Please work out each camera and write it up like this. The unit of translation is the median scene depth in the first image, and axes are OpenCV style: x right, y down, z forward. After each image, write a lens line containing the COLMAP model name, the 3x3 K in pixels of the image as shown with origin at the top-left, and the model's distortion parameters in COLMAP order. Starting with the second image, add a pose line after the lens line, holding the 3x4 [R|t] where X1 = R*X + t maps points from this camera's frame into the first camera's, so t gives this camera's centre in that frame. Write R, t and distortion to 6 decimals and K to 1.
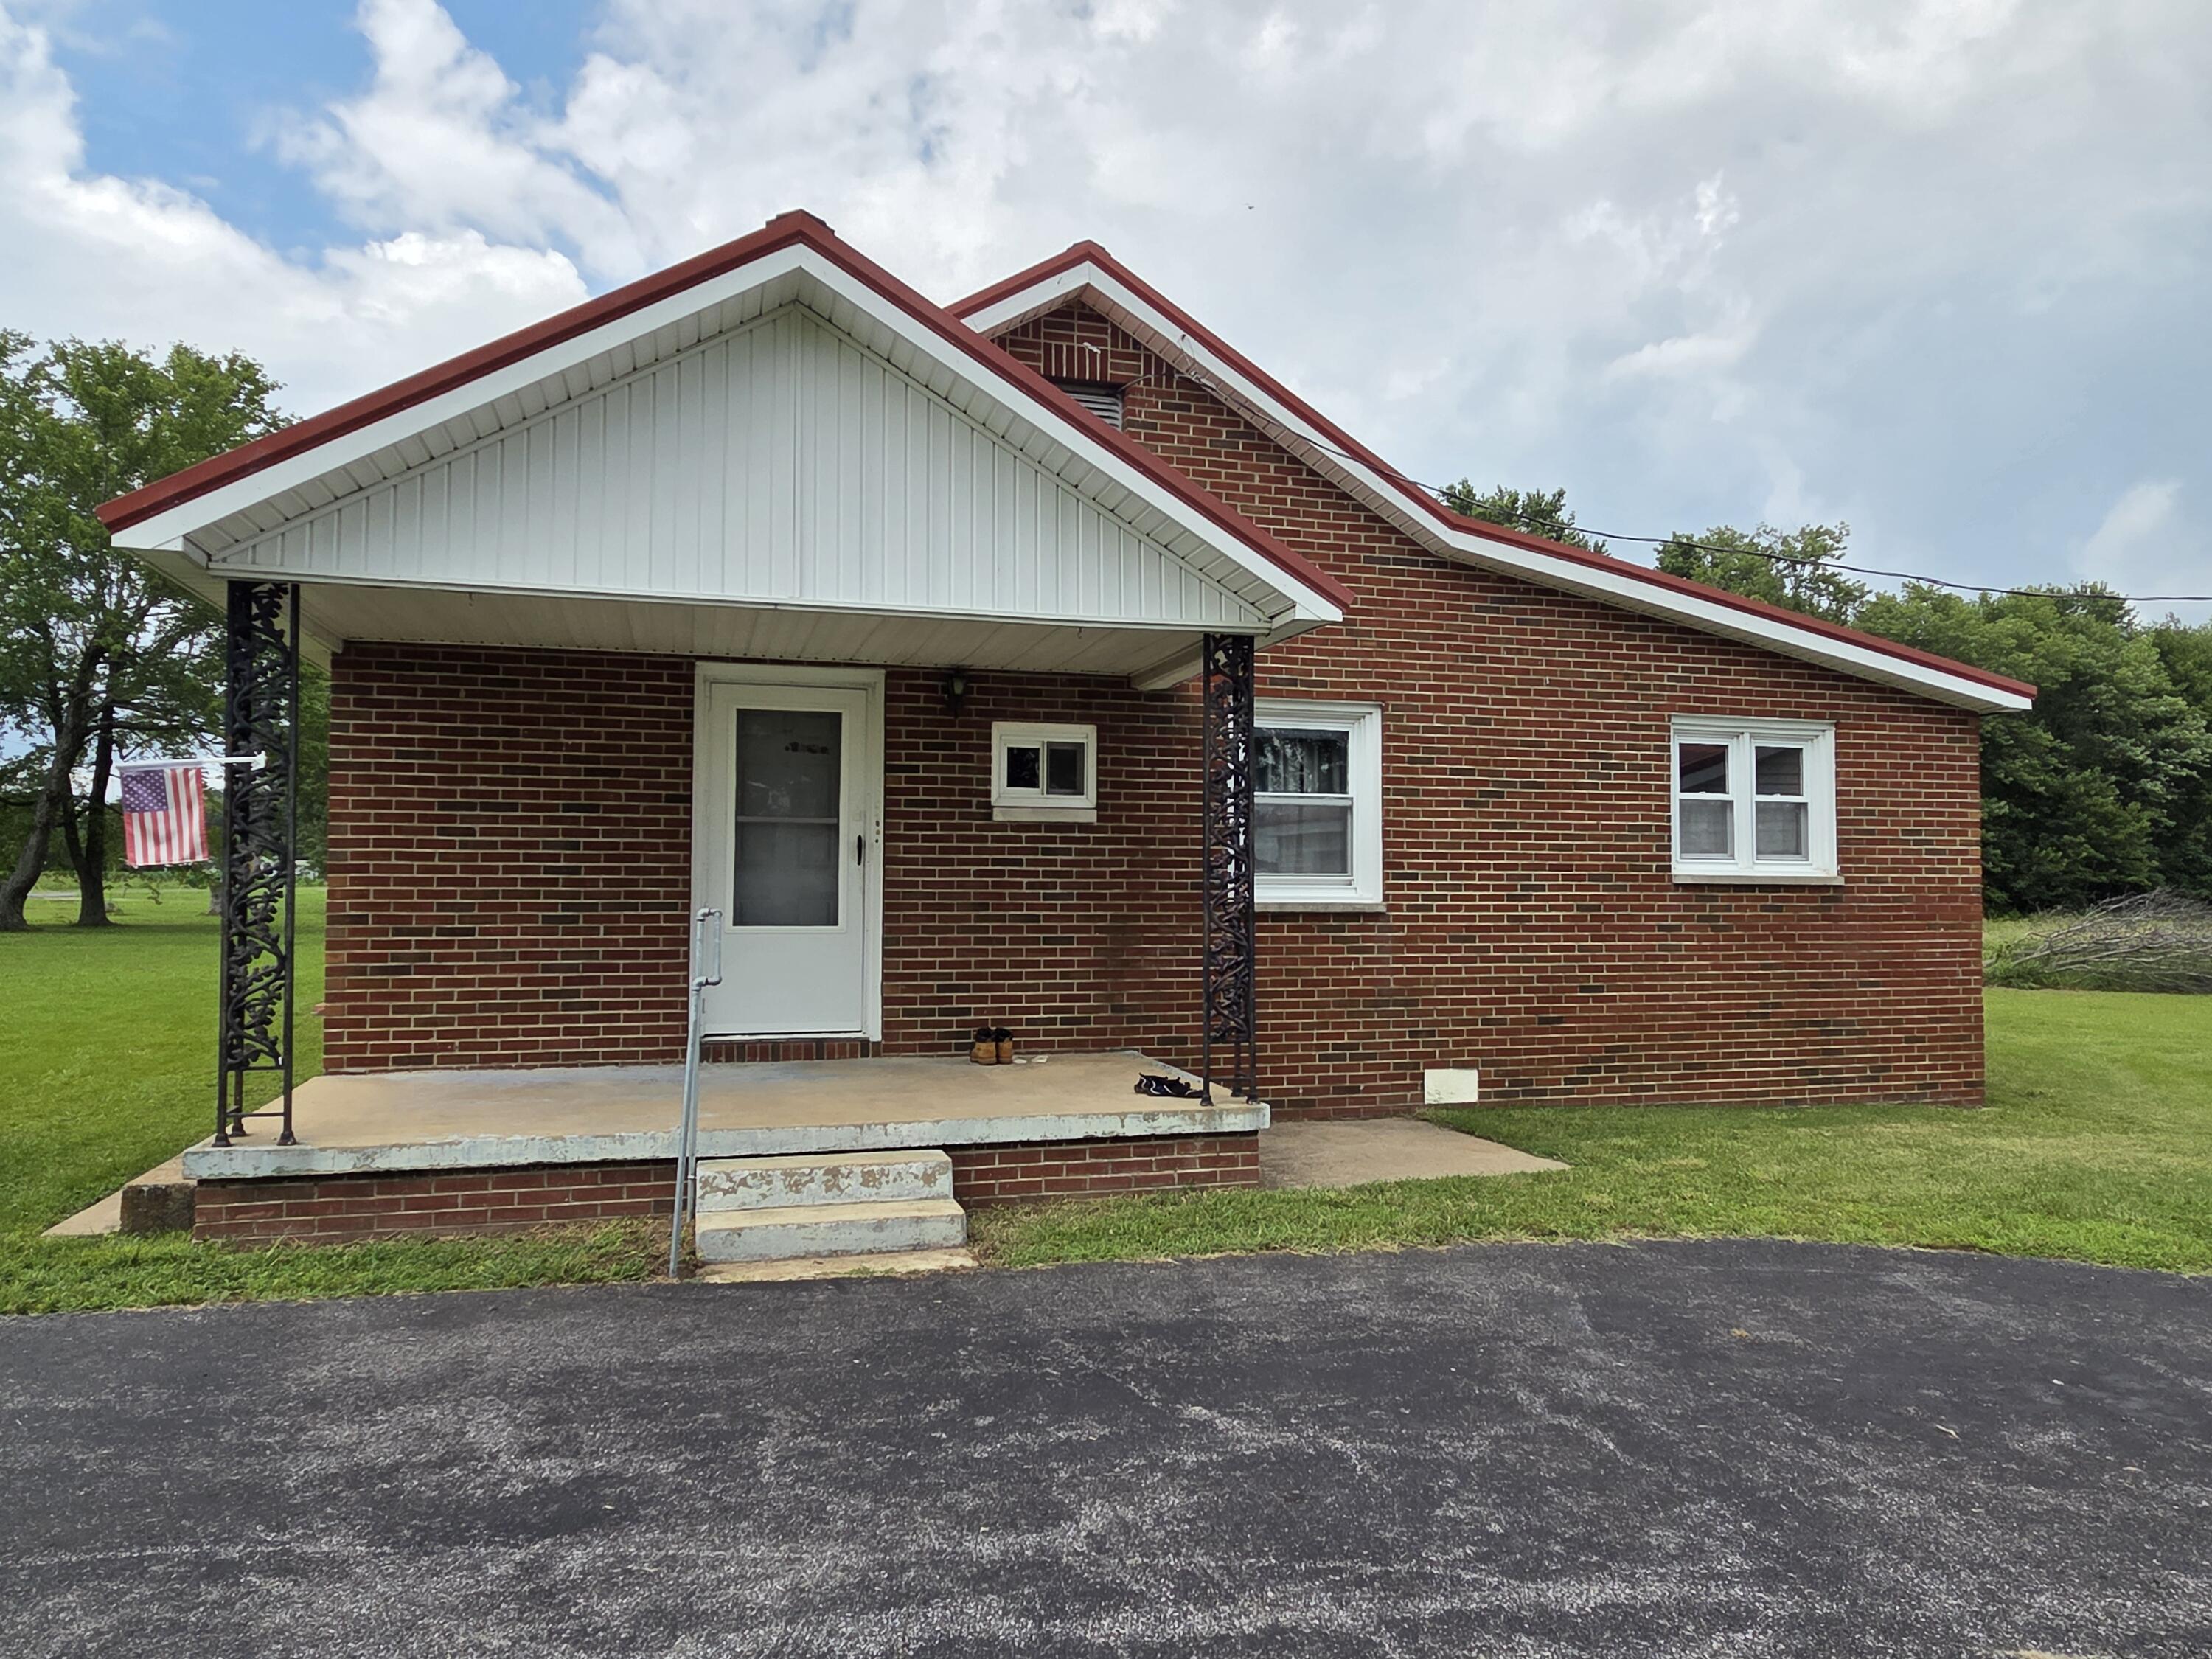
lens RADIAL K [[1450.7, 0, 1097.9], [0, 1450.7, 843.7], [0, 0, 1]] dist [0.003786, 0.012018]
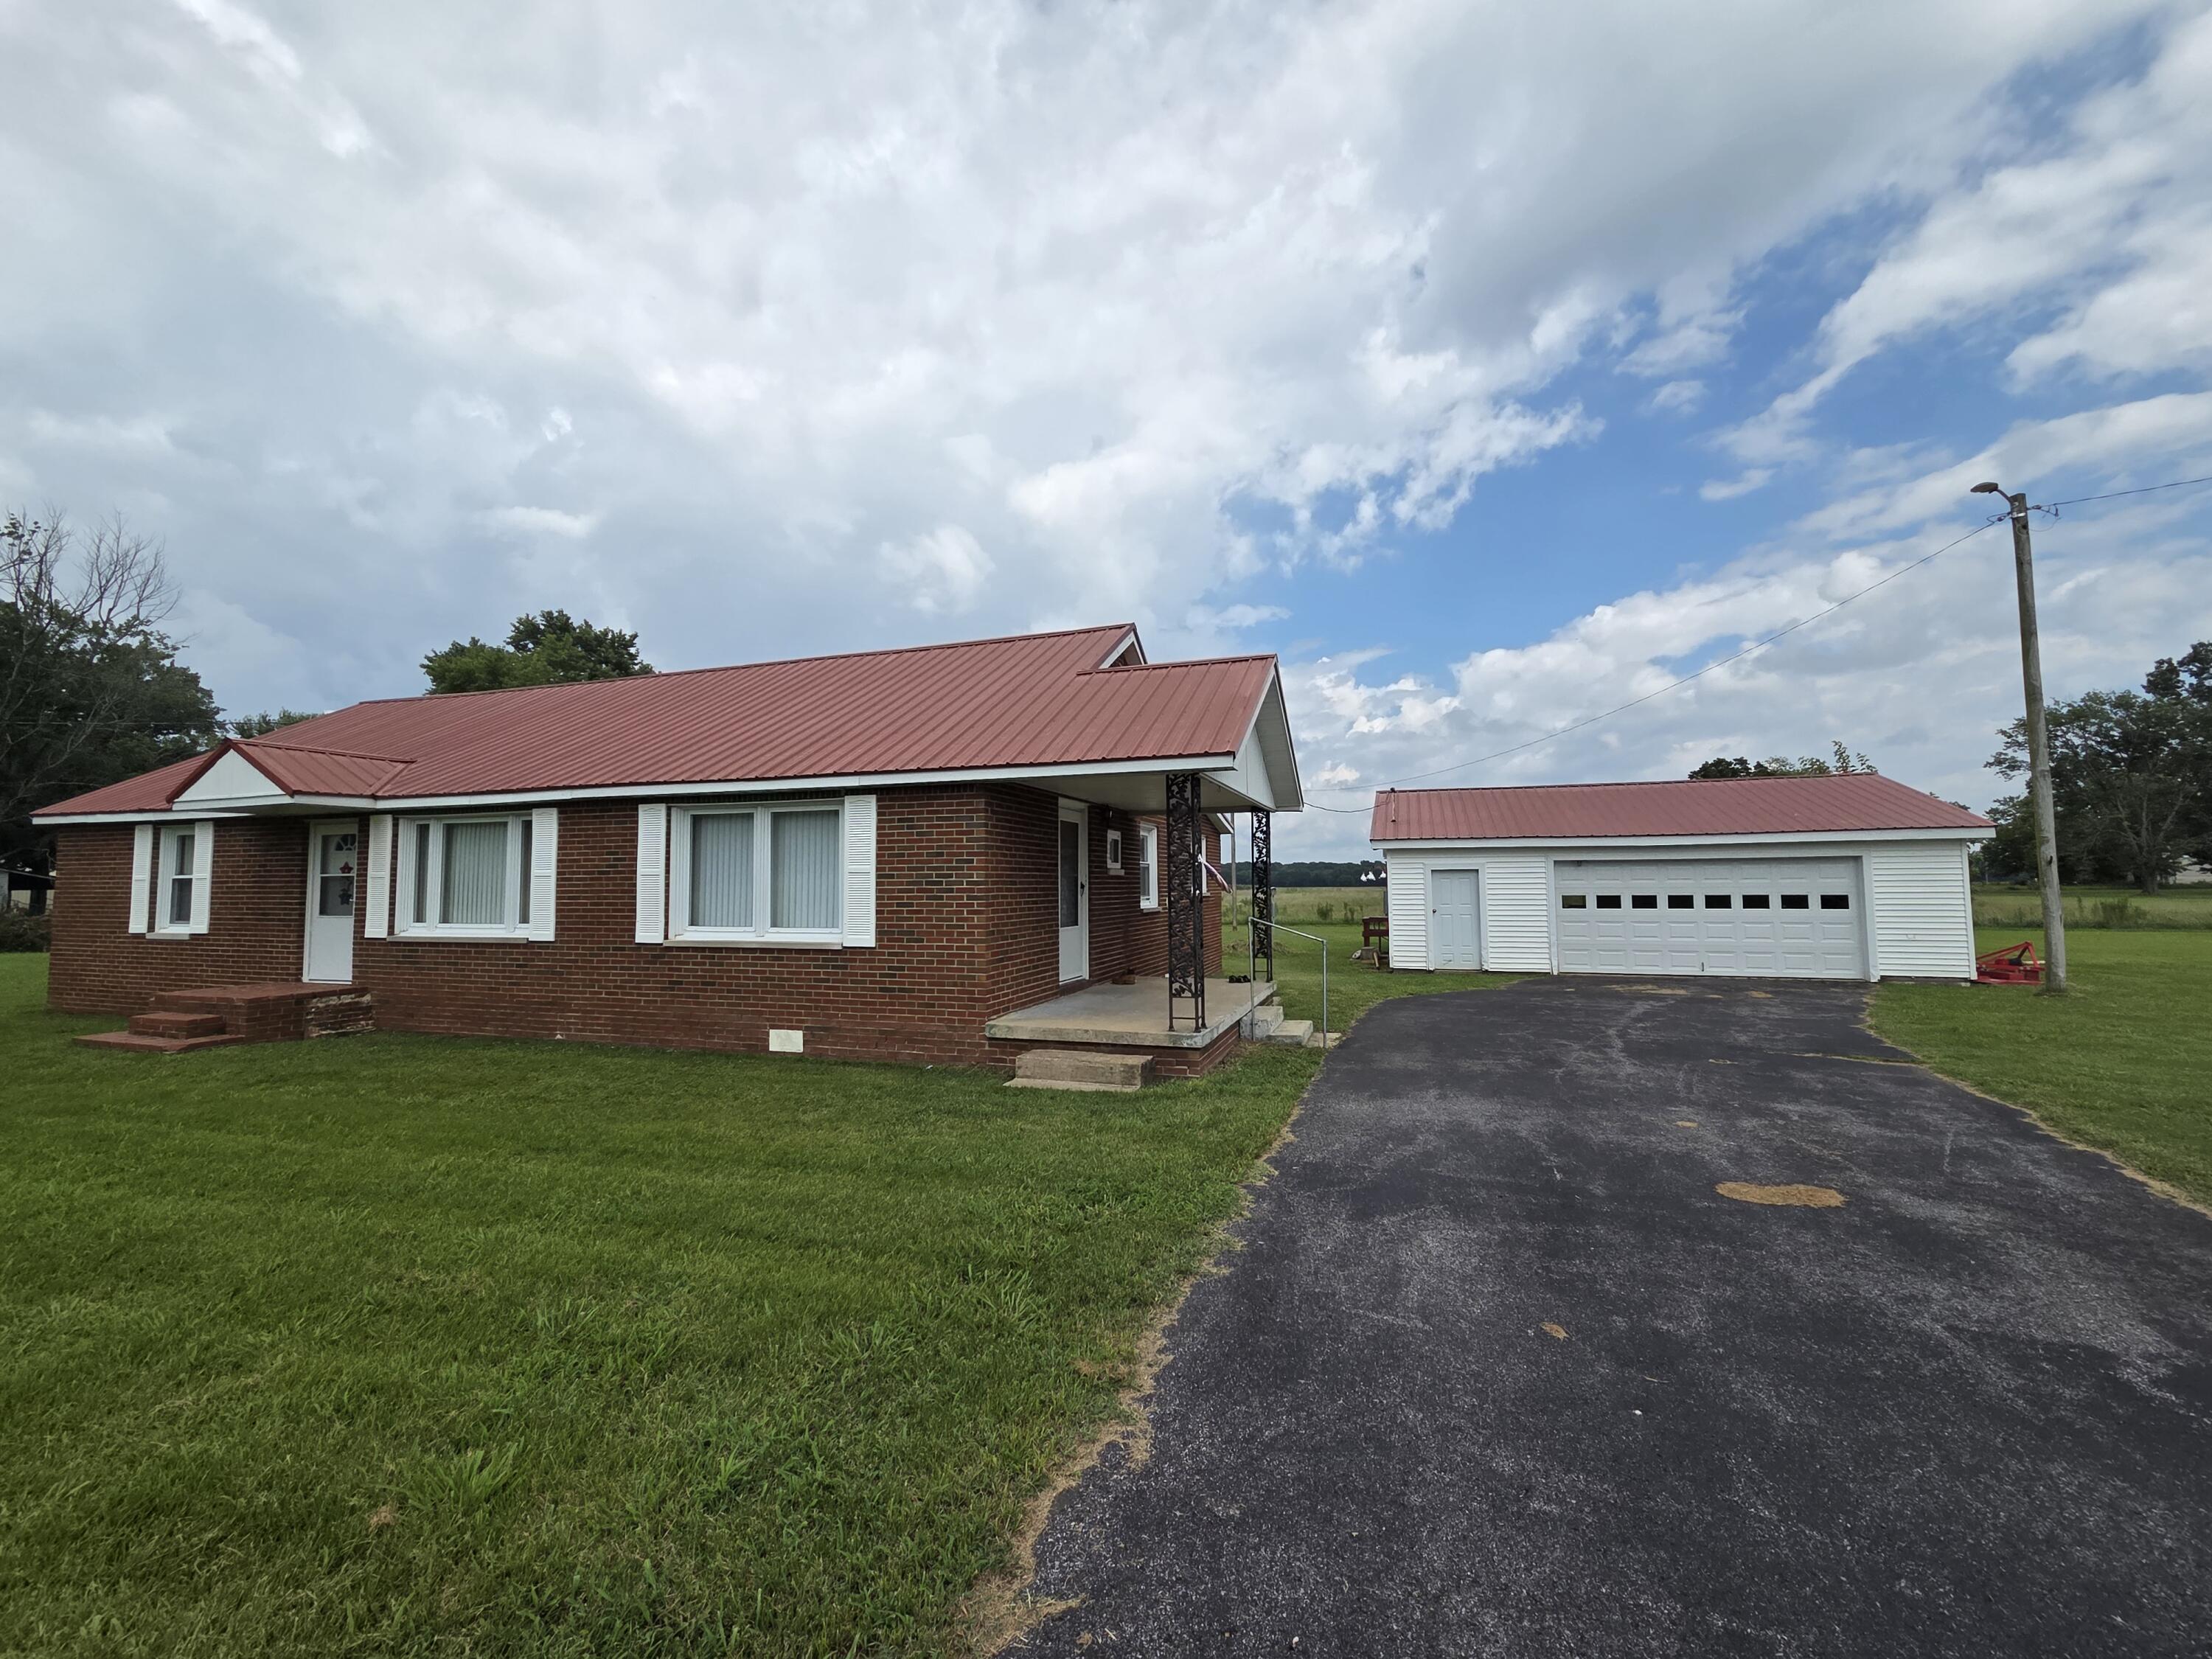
lens RADIAL K [[935.6, 0, 1111.2], [0, 935.6, 822.9], [0, 0, 1]] dist [0.006268, -0.000997]
pose [[0.577402, 0.043202, 0.815317, -1.962248], [-0.010115, 0.998901, -0.045766, -0.047117], [-0.816398, 0.018179, 0.577204, 0.291777]]
